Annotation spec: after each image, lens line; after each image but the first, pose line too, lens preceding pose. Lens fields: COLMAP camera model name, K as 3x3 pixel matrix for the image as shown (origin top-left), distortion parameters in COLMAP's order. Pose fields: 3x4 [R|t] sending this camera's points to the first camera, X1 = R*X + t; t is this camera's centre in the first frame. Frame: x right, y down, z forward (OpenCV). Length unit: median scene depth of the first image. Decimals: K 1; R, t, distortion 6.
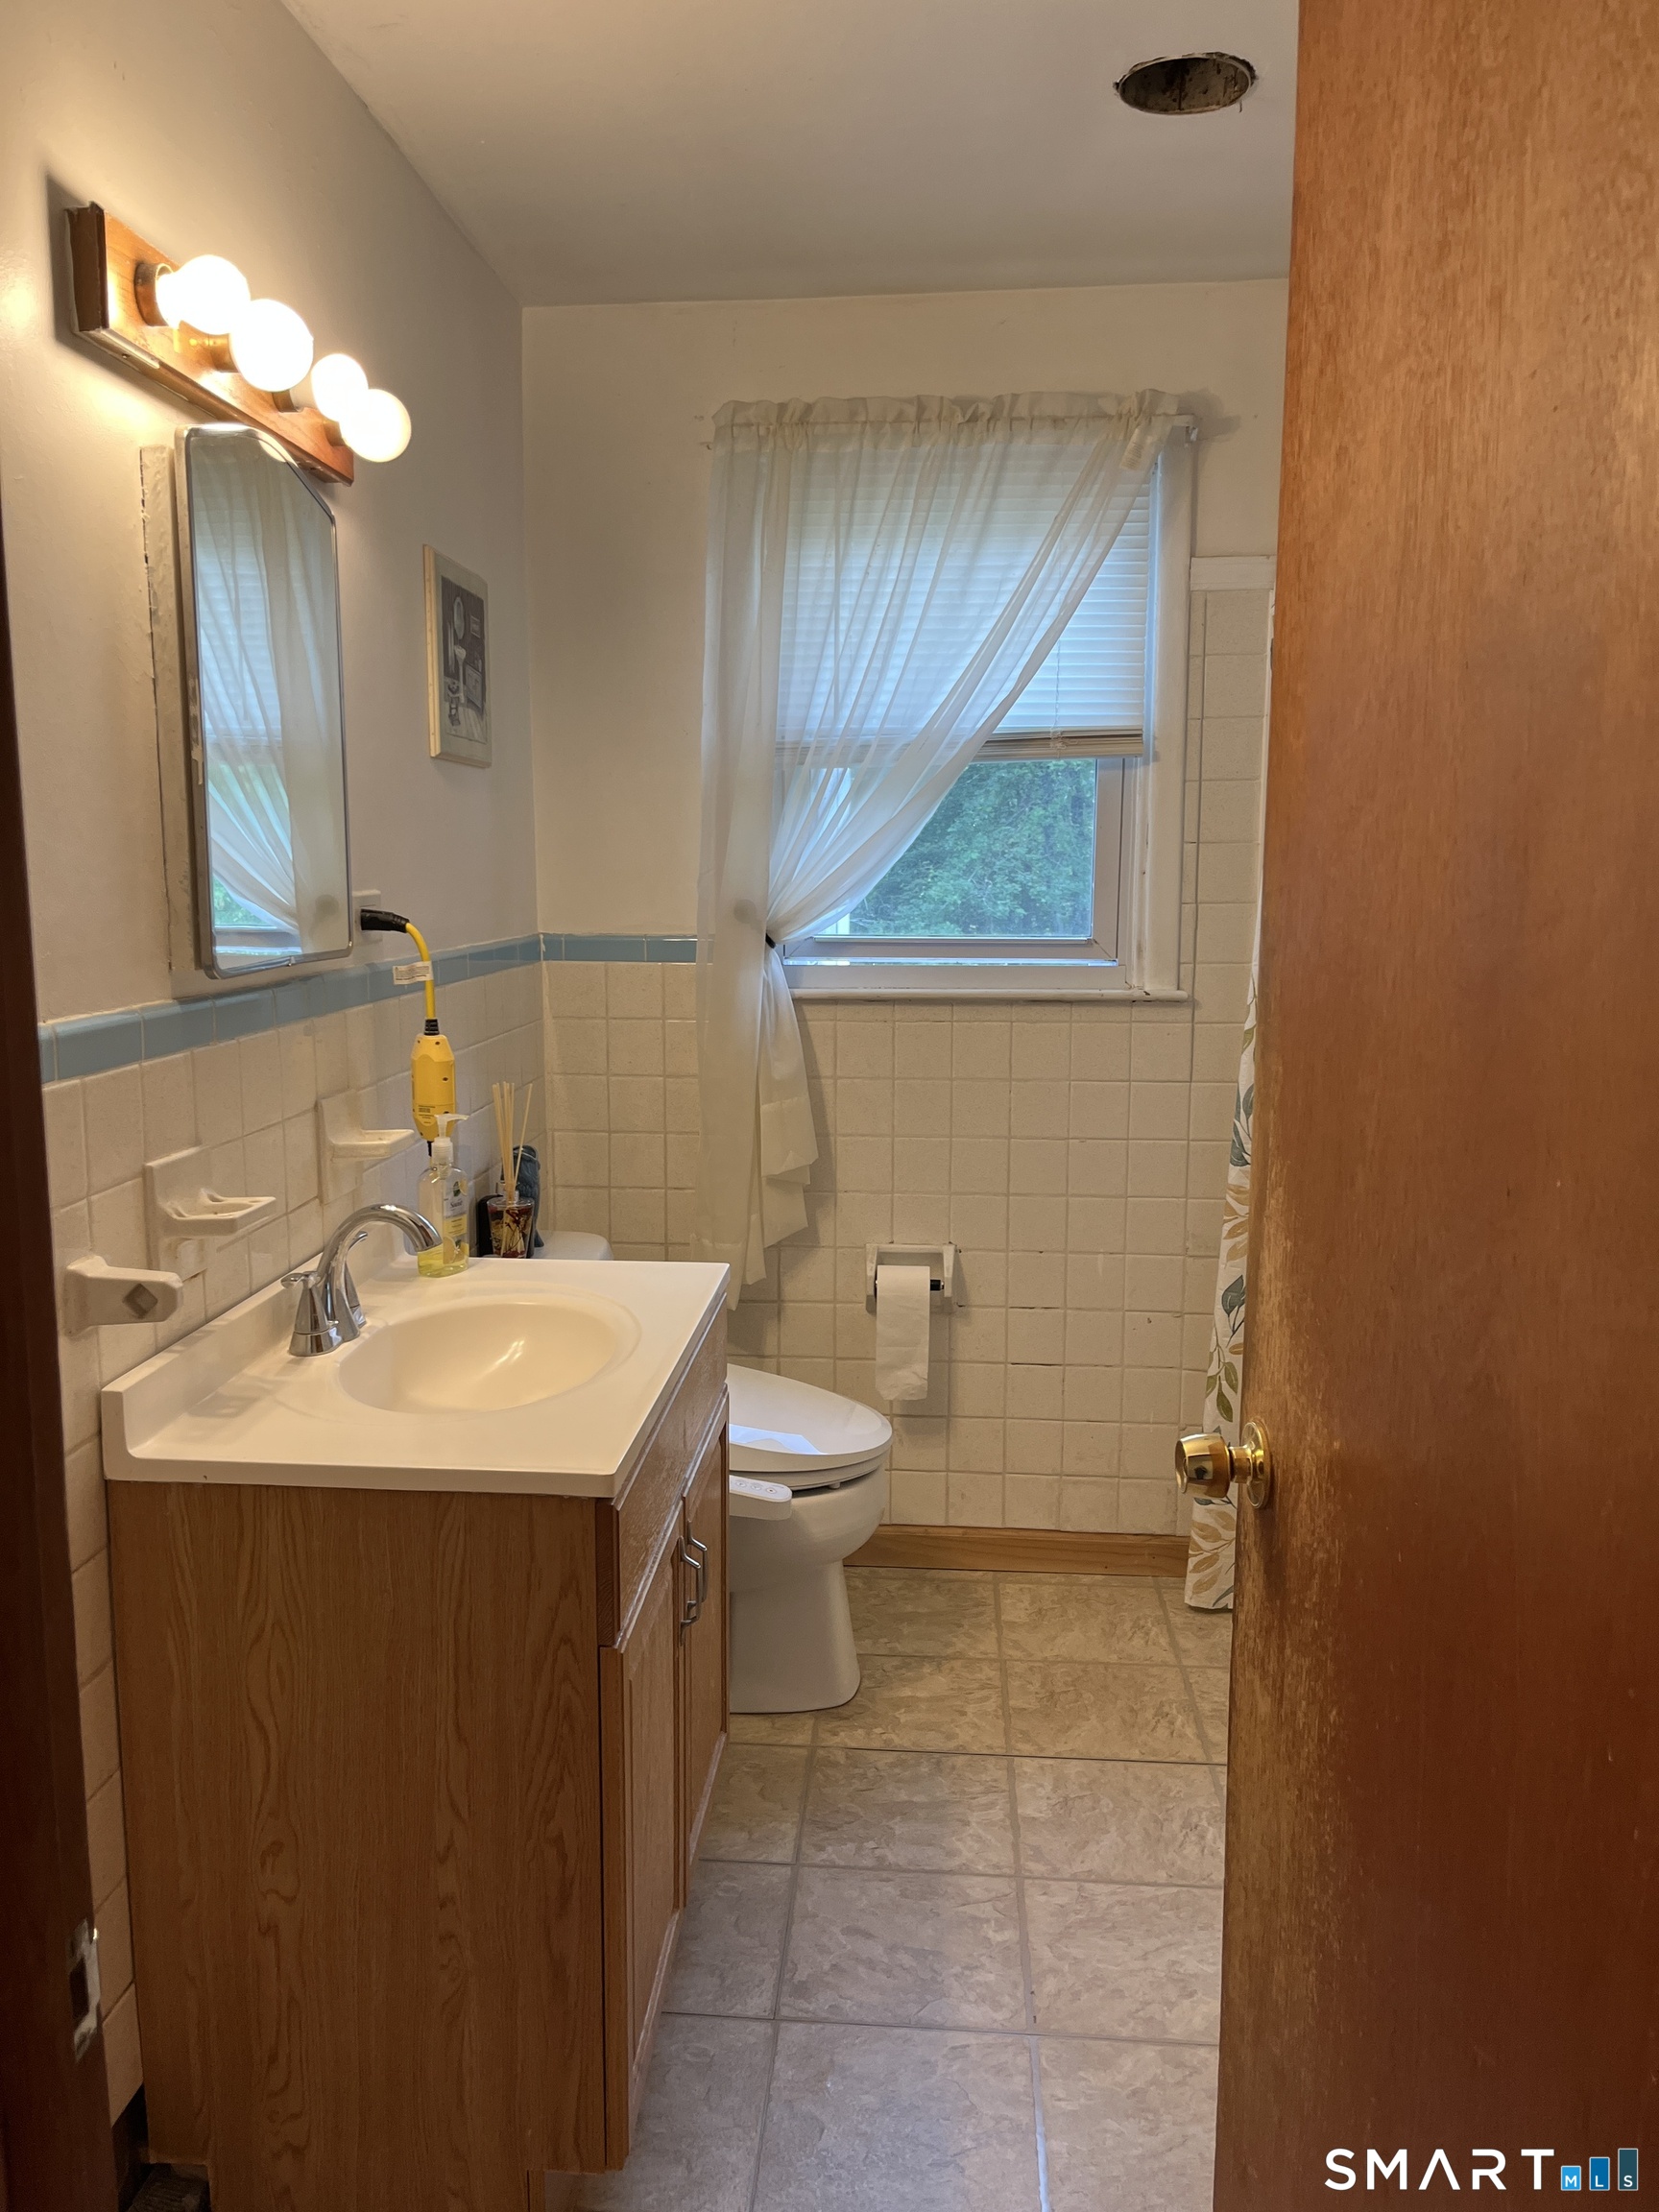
lens RADIAL K [[1674.3, 0, 785.3], [0, 1674.3, 1114.8], [0, 0, 1]] dist [0.093537, -0.139774]
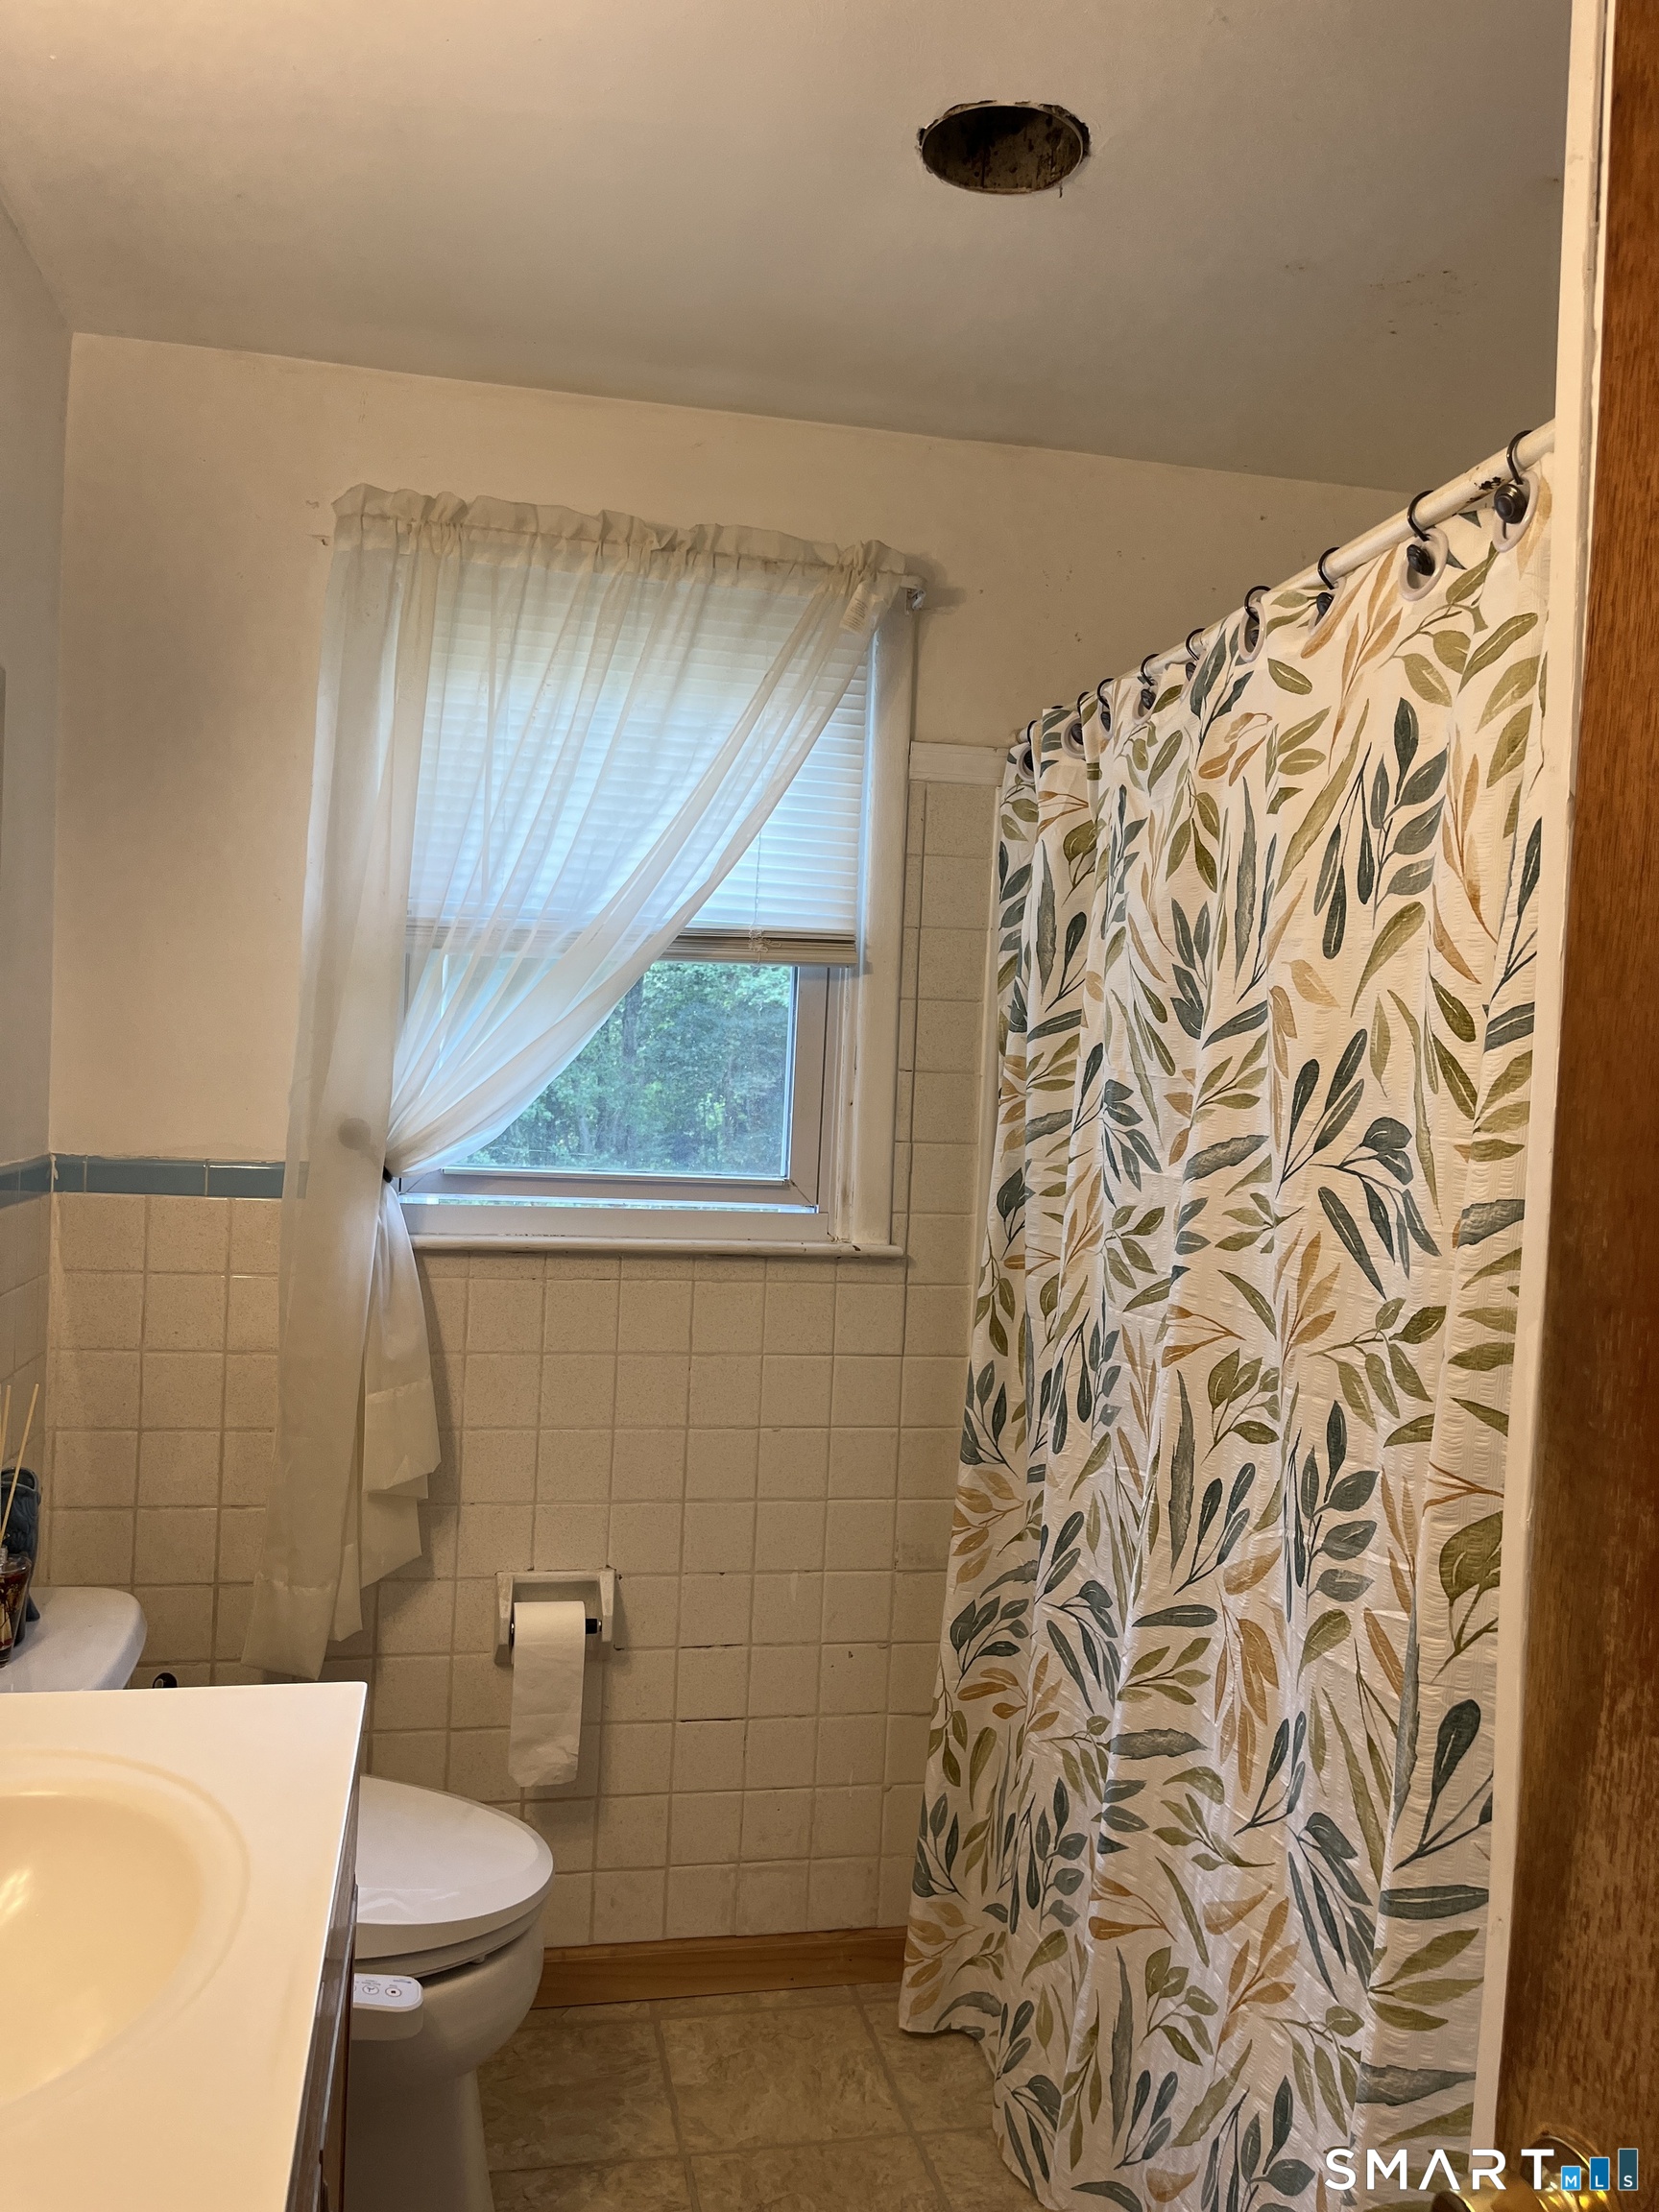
lens RADIAL K [[1674.3, 0, 785.3], [0, 1674.3, 1114.8], [0, 0, 1]] dist [0.093537, -0.139774]
pose [[0.957958, 0.031508, 0.285172, -0.055714], [0.000860, 0.993632, -0.112673, -0.046109], [-0.286906, 0.108182, 0.951831, 0.228512]]
